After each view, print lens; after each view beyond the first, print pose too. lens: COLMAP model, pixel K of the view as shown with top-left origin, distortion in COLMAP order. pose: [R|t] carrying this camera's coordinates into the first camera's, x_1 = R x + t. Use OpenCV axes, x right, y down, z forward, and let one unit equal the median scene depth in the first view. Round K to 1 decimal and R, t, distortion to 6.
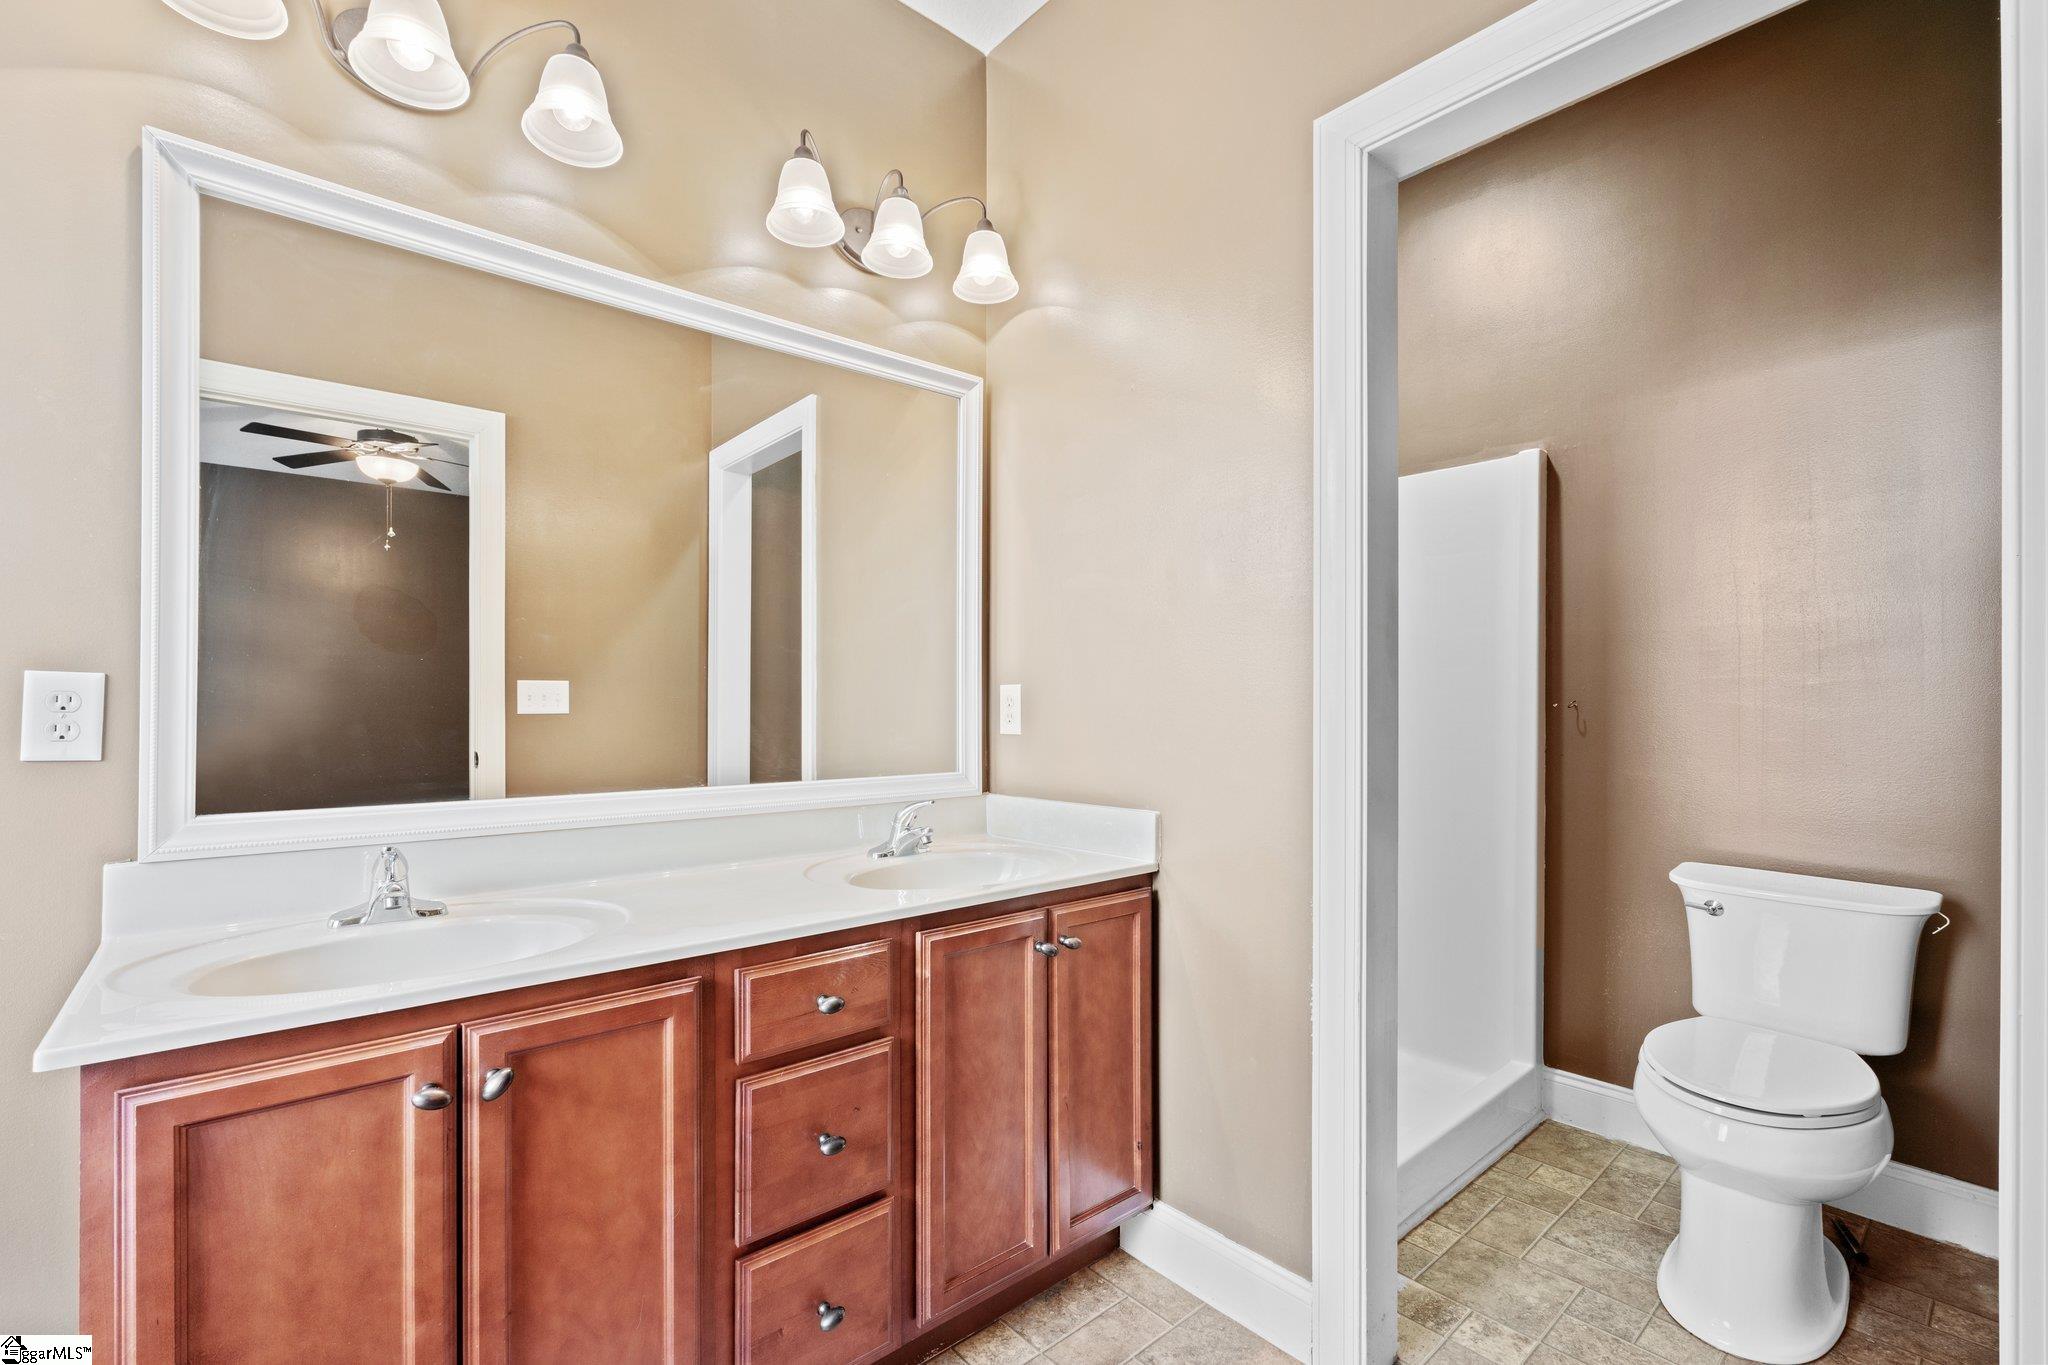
lens RADIAL K [[895.2, 0, 1021.9], [0, 895.2, 695.0], [0, 0, 1]] dist [-0.006484, 0.000370]
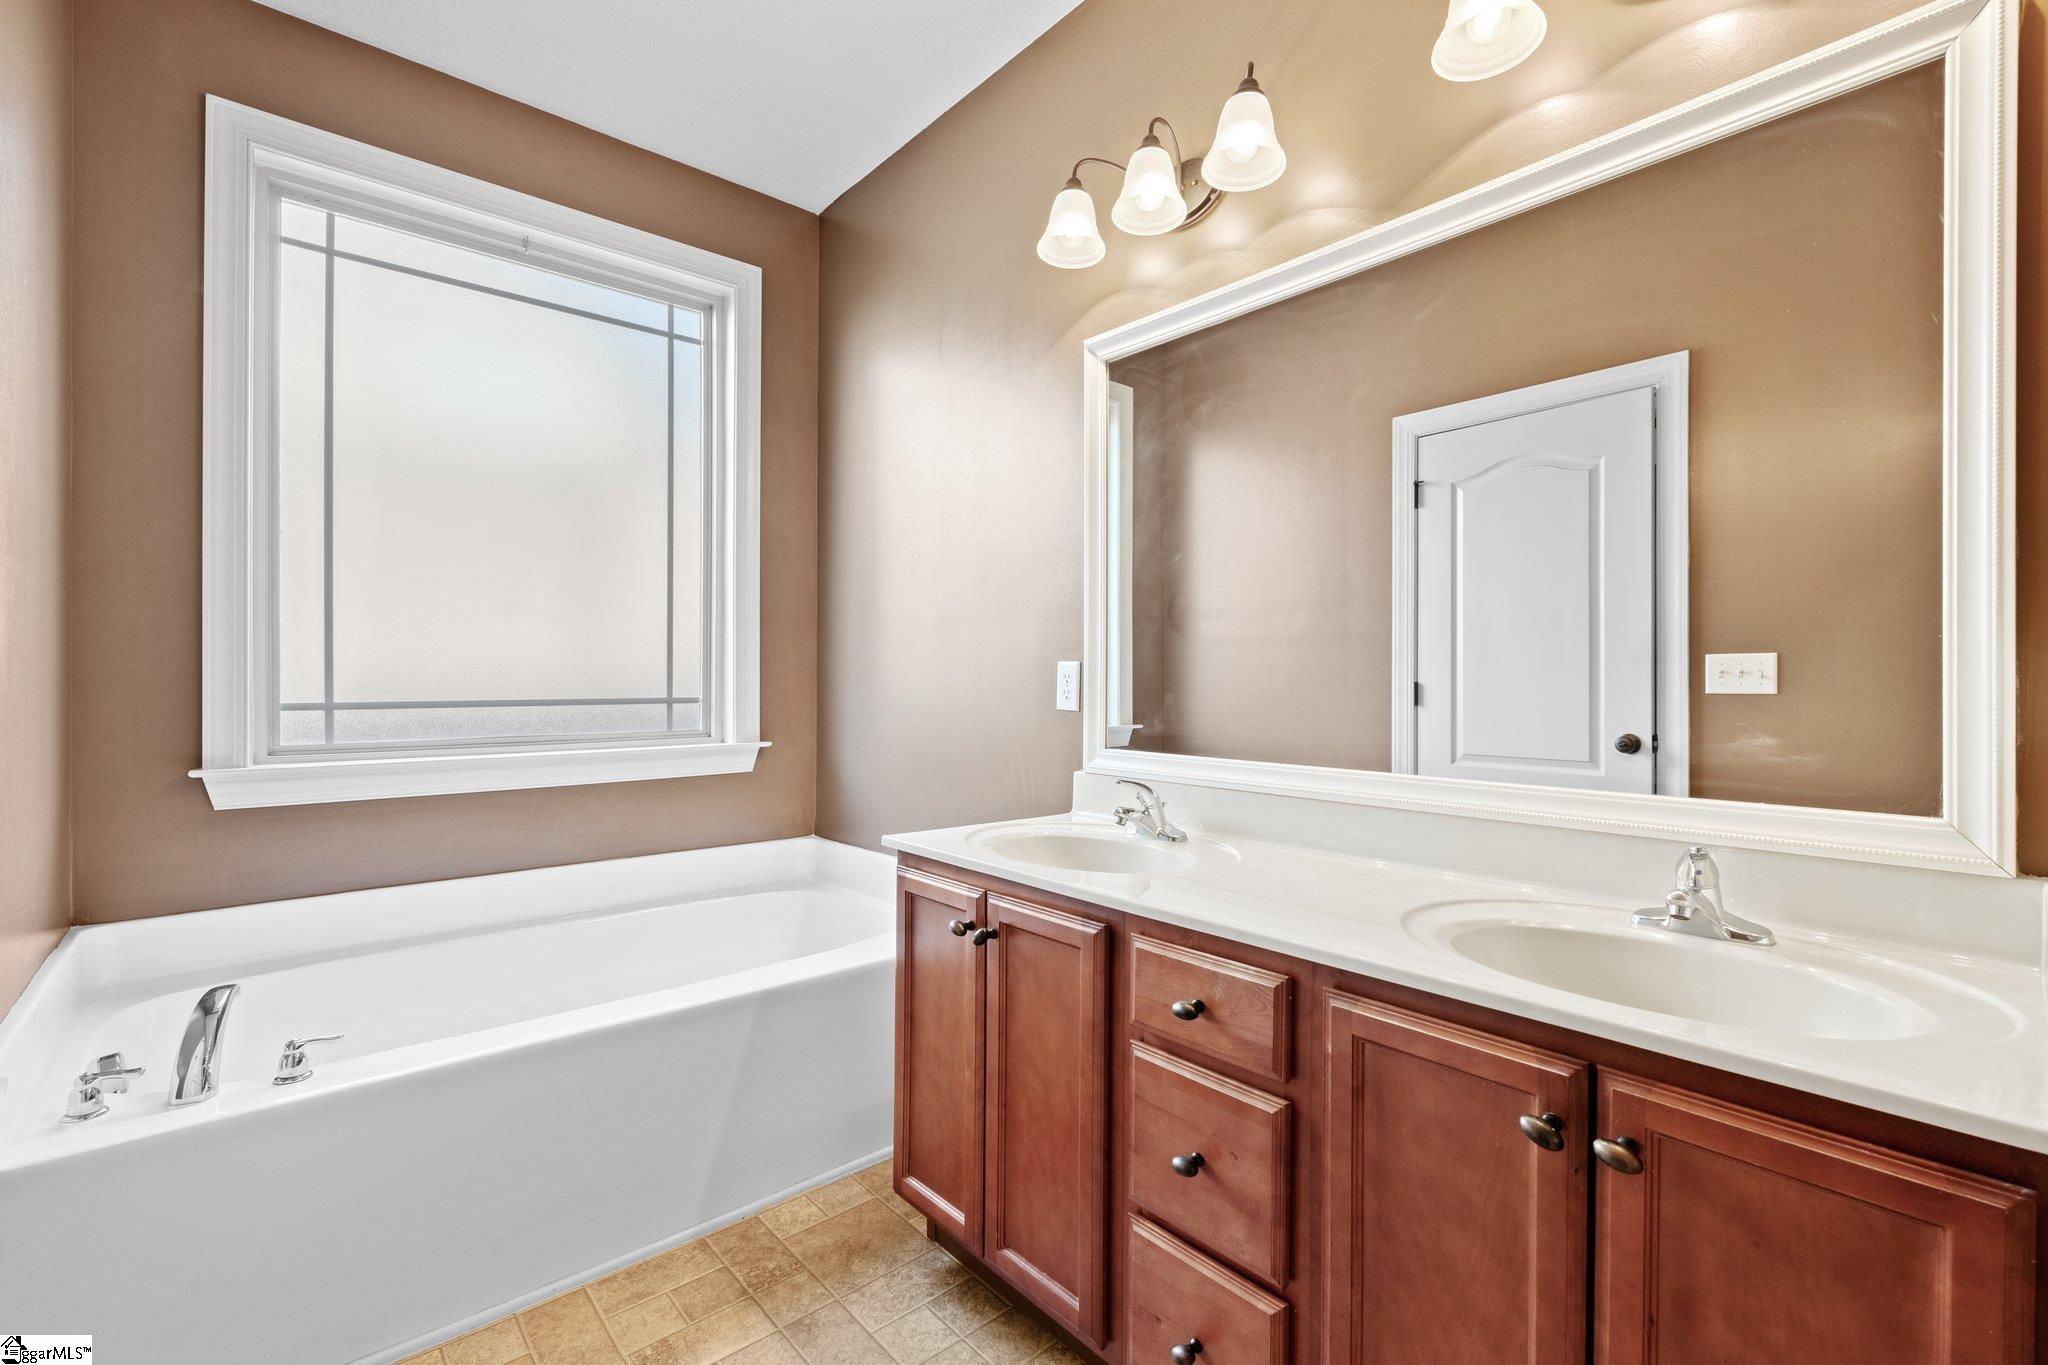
lens RADIAL K [[895.2, 0, 1022.6], [0, 895.2, 683.1], [0, 0, 1]] dist [-0.006484, 0.000370]
pose [[-0.004100, -0.000208, -0.999992, 0.644907], [0.006567, 0.999978, -0.000235, 0.014763], [0.999970, -0.006568, -0.004099, 0.785461]]
